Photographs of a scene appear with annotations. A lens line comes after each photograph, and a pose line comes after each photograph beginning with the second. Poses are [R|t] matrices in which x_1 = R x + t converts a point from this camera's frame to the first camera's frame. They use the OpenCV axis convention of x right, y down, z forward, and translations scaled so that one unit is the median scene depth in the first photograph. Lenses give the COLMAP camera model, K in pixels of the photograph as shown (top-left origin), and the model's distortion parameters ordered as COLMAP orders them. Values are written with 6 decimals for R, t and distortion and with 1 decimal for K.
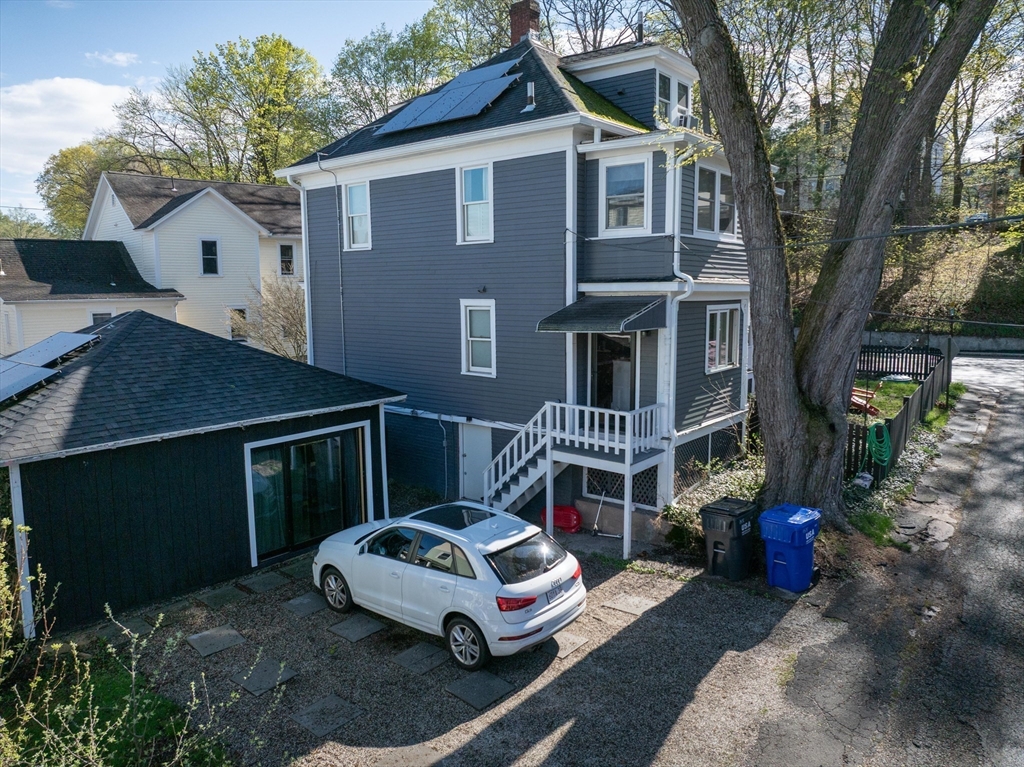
lens RADIAL K [[718.1, 0, 515.8], [0, 718.1, 383.4], [0, 0, 1]] dist [-0.035030, -0.002087]
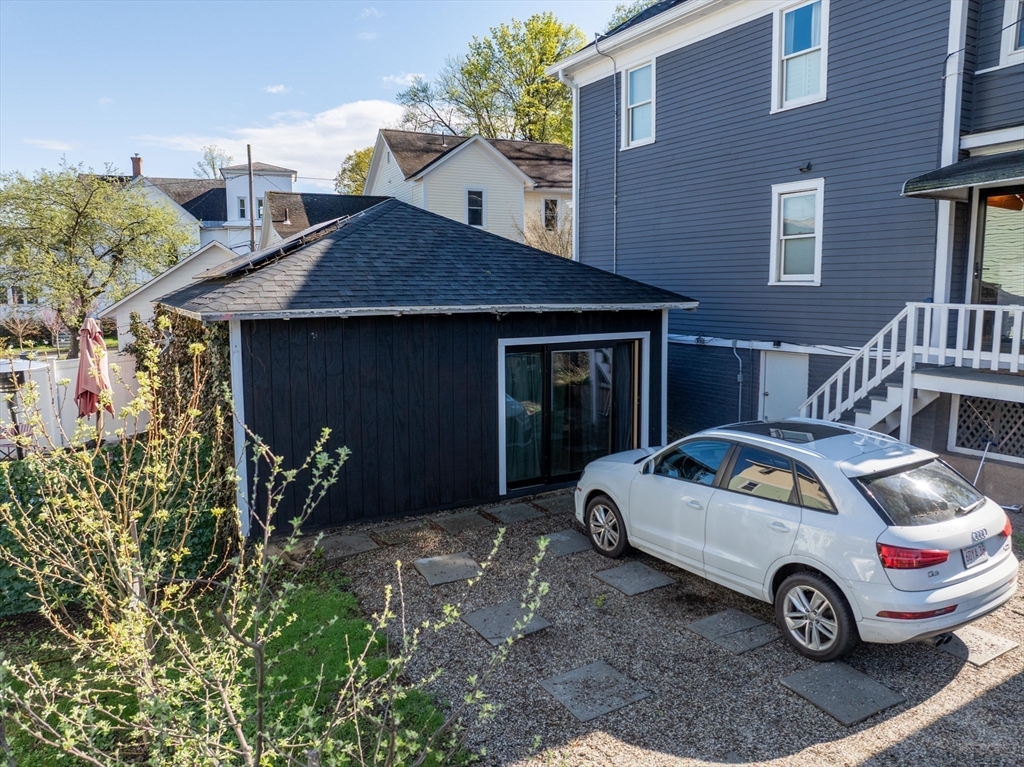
lens RADIAL K [[718.1, 0, 515.8], [0, 718.1, 383.4], [0, 0, 1]] dist [-0.035030, -0.002087]
pose [[0.939585, 0.044490, -0.339412, -0.085294], [-0.045376, 0.998956, 0.005329, 0.129053], [0.339294, 0.010394, 0.940623, 0.248430]]
